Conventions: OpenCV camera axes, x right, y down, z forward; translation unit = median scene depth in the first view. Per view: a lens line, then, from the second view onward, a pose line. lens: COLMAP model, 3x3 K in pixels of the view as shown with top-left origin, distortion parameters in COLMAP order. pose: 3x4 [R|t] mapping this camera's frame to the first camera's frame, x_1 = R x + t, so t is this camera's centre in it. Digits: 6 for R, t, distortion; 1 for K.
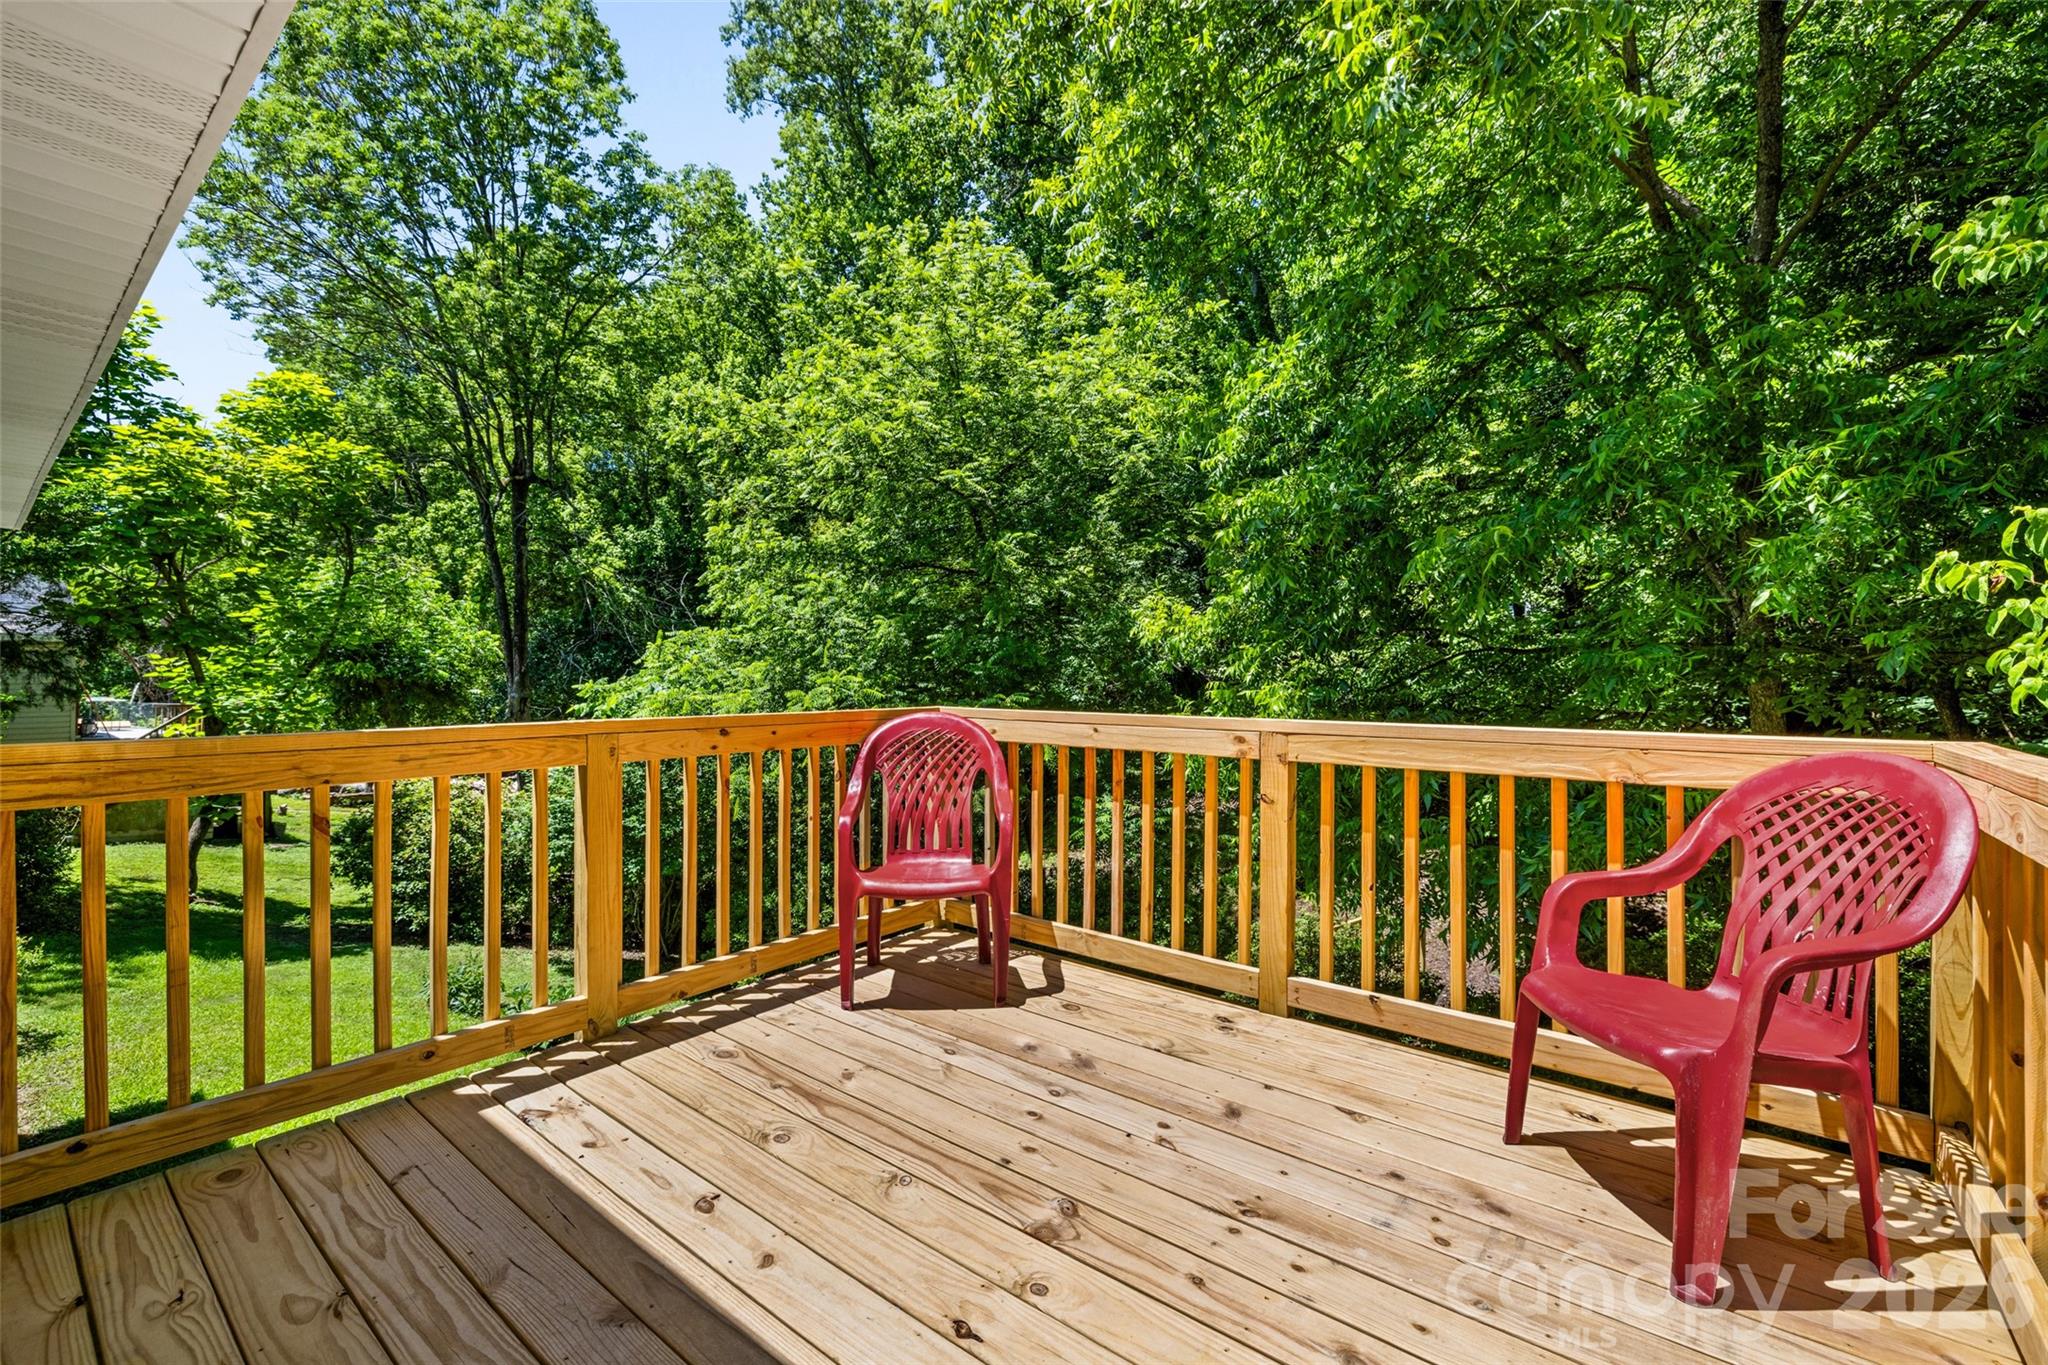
lens RADIAL K [[866.2, 0, 1041.2], [0, 866.2, 675.7], [0, 0, 1]] dist [0.001056, 0.000180]
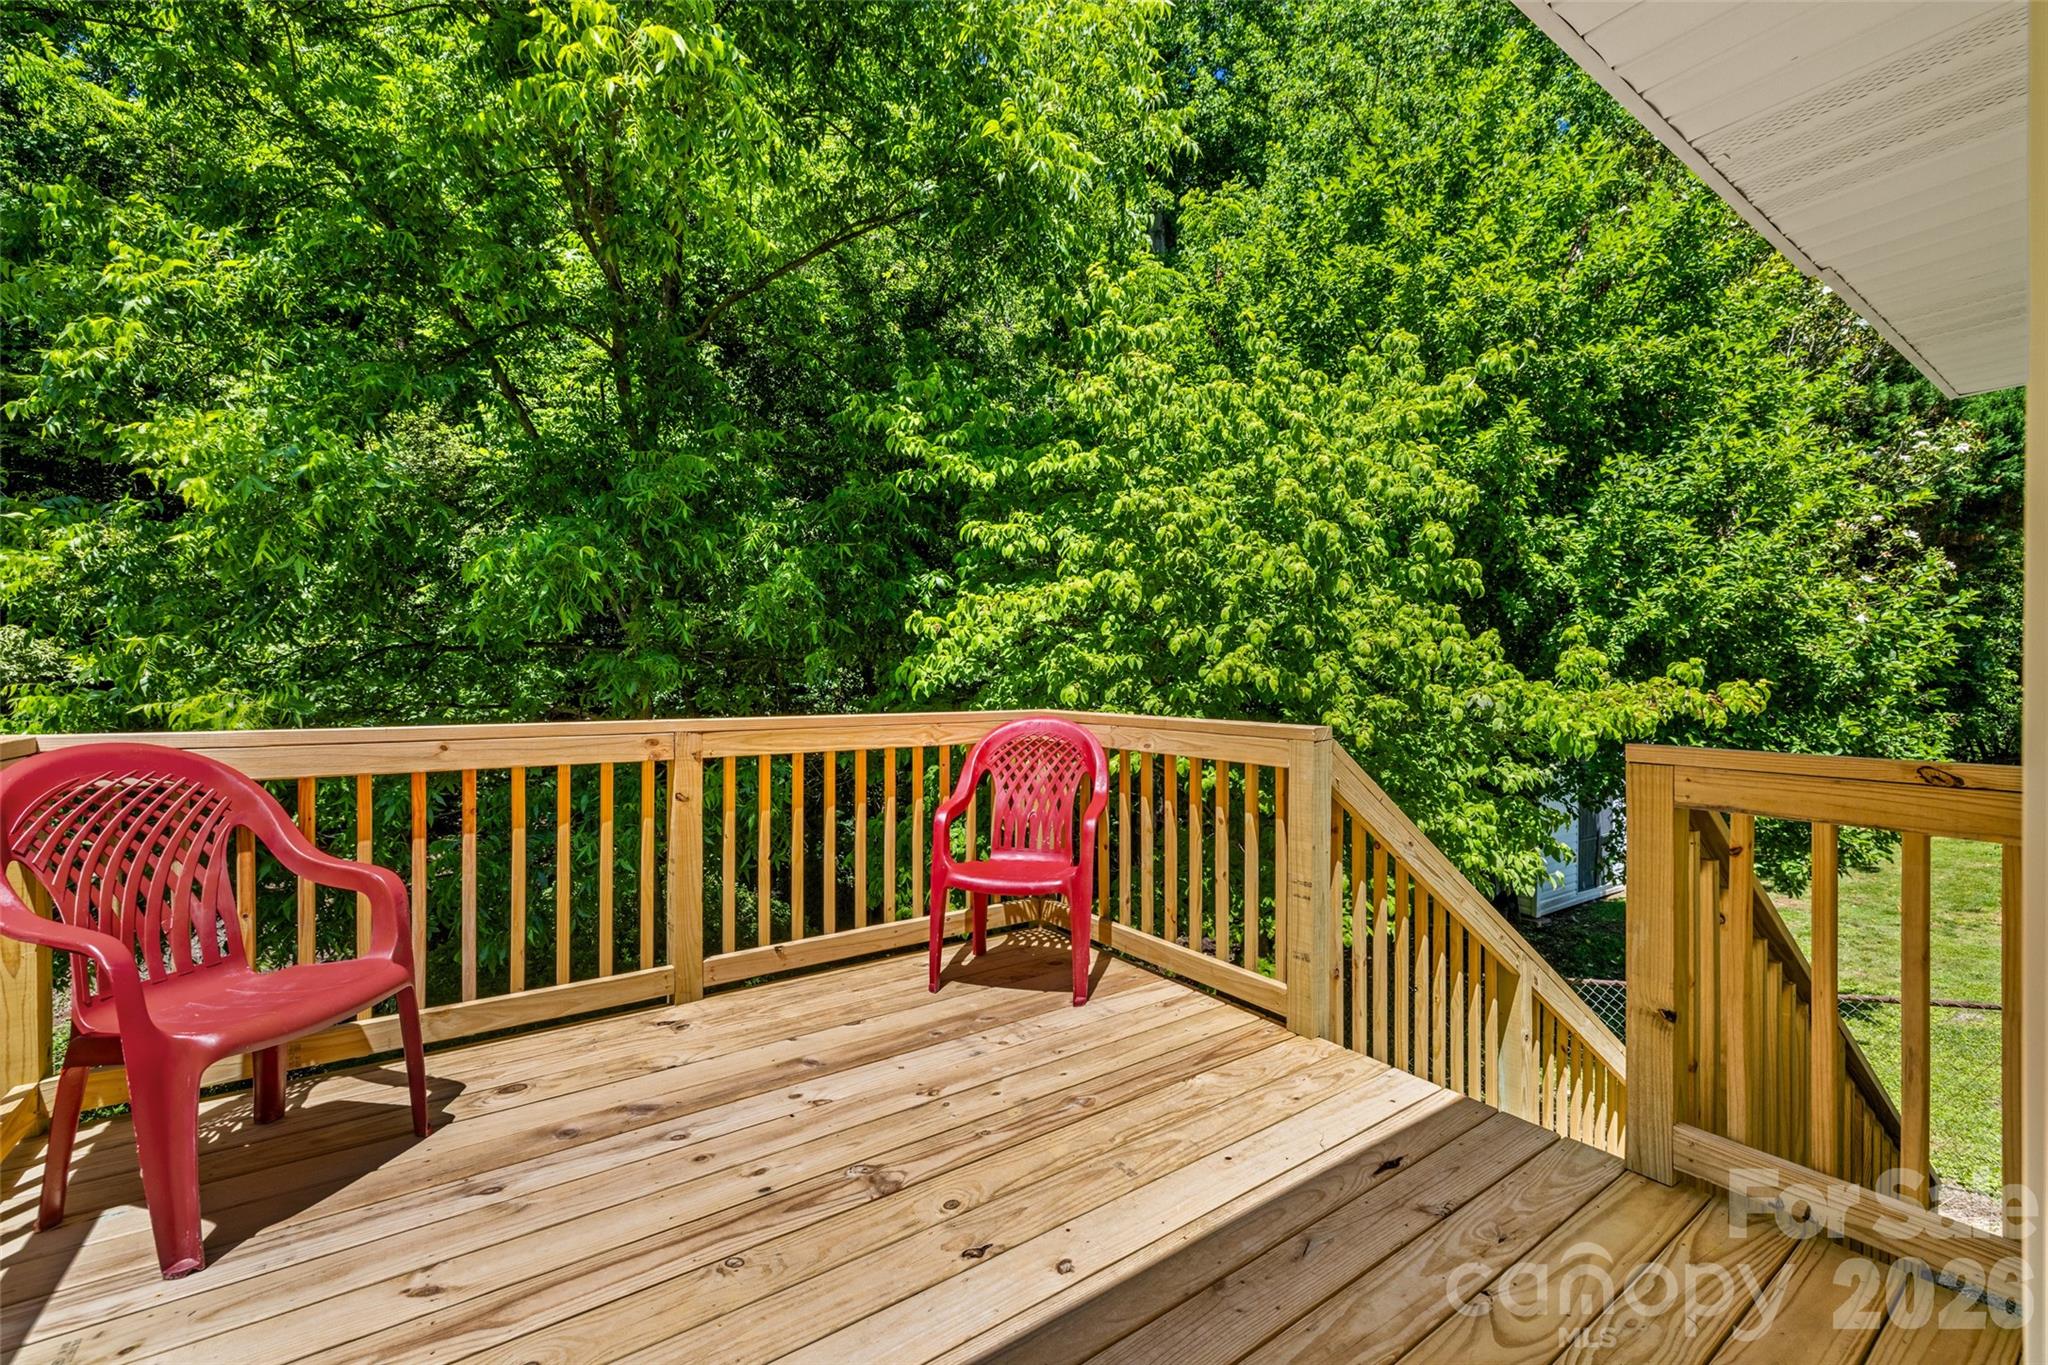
lens RADIAL K [[867.1, 0, 1016.1], [0, 867.1, 672.2], [0, 0, 1]] dist [-0.001818, 0.000005]
pose [[0.290908, -0.006389, 0.956730, -0.627125], [-0.003546, 0.999964, 0.007756, -0.016782], [-0.956744, -0.005649, 0.290875, 0.326588]]
